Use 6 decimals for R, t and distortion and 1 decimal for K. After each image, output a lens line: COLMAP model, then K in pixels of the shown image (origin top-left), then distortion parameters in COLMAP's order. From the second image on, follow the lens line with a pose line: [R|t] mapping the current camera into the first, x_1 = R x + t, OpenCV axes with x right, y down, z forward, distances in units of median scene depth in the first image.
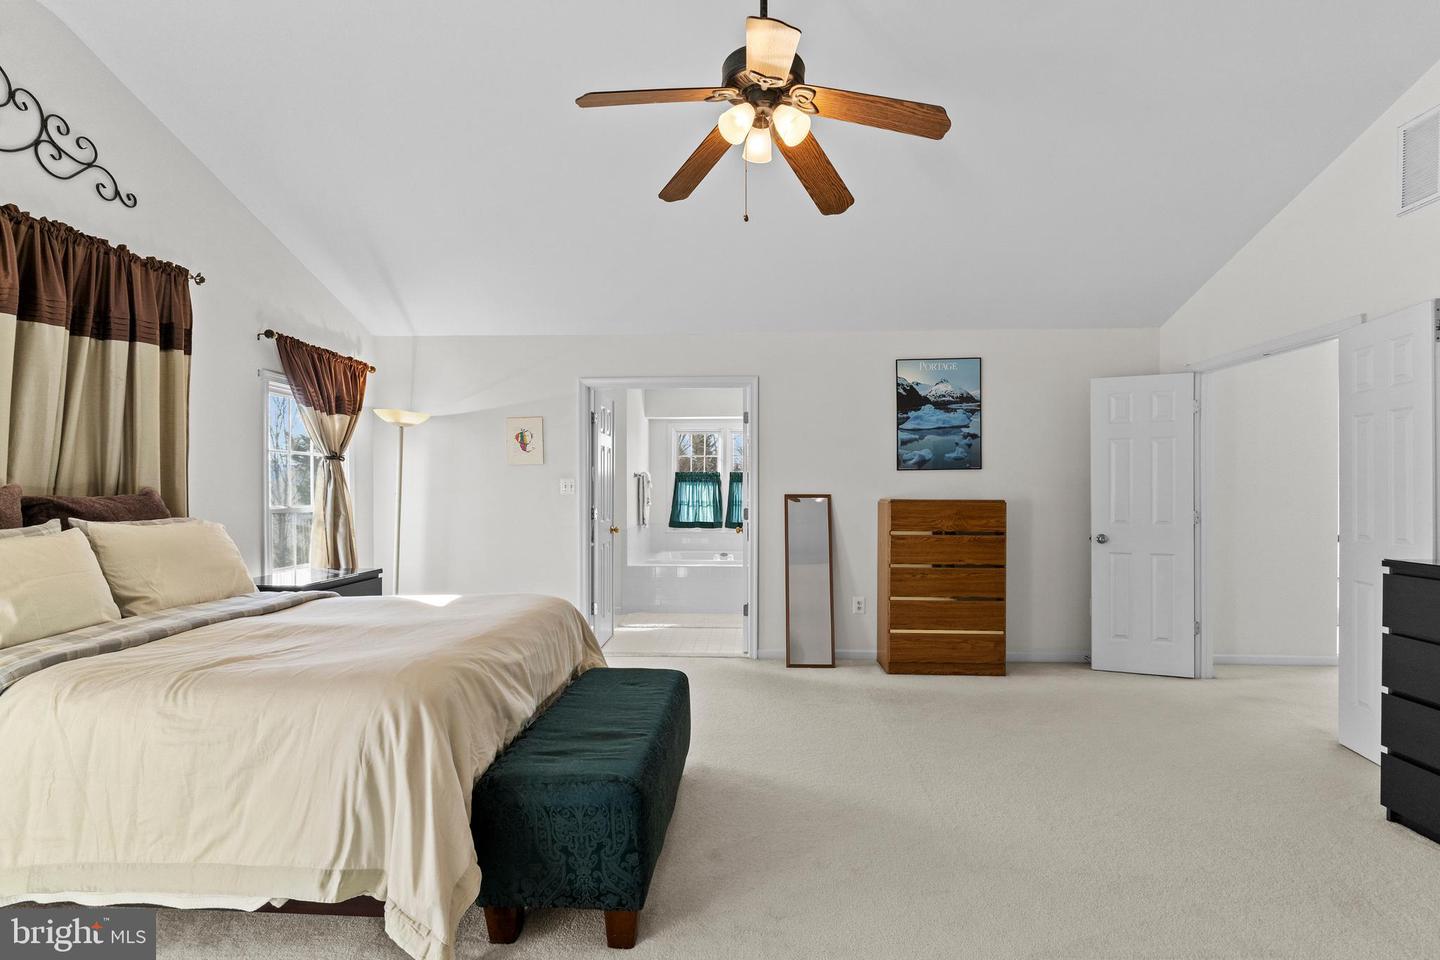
lens RADIAL K [[699.2, 0, 716.4], [0, 699.2, 488.5], [0, 0, 1]] dist [0.011472, -0.002078]
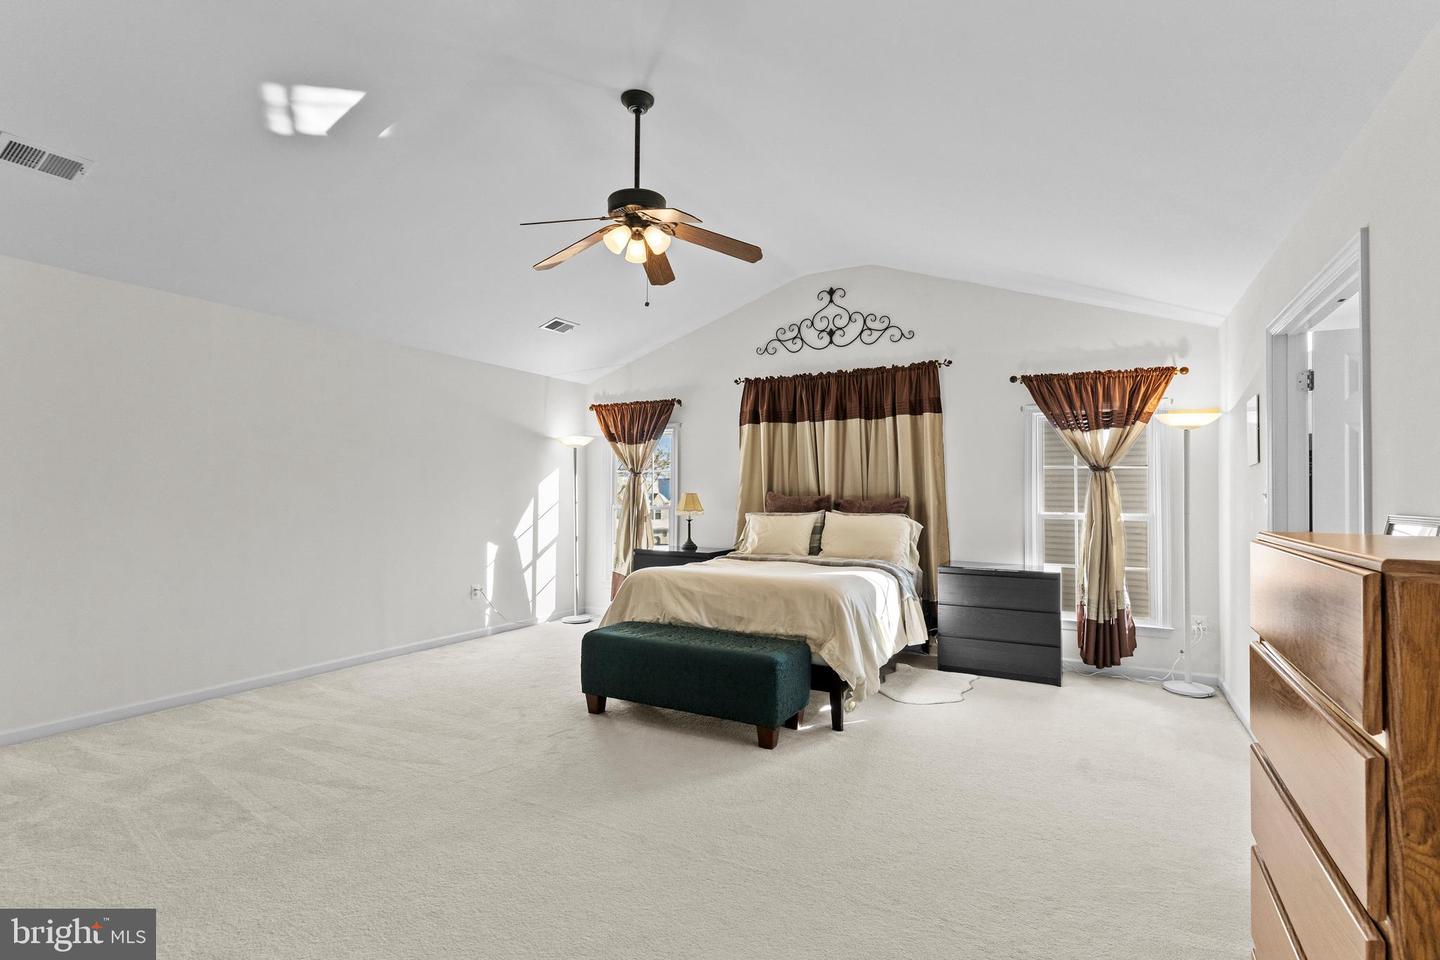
lens RADIAL K [[699.2, 0, 714.7], [0, 699.2, 486.7], [0, 0, 1]] dist [0.011472, -0.002078]
pose [[-0.434737, -0.009228, -0.900510, 0.903733], [-0.003707, 0.999957, -0.008457, -0.007701], [0.900550, -0.000339, -0.434752, 1.232150]]
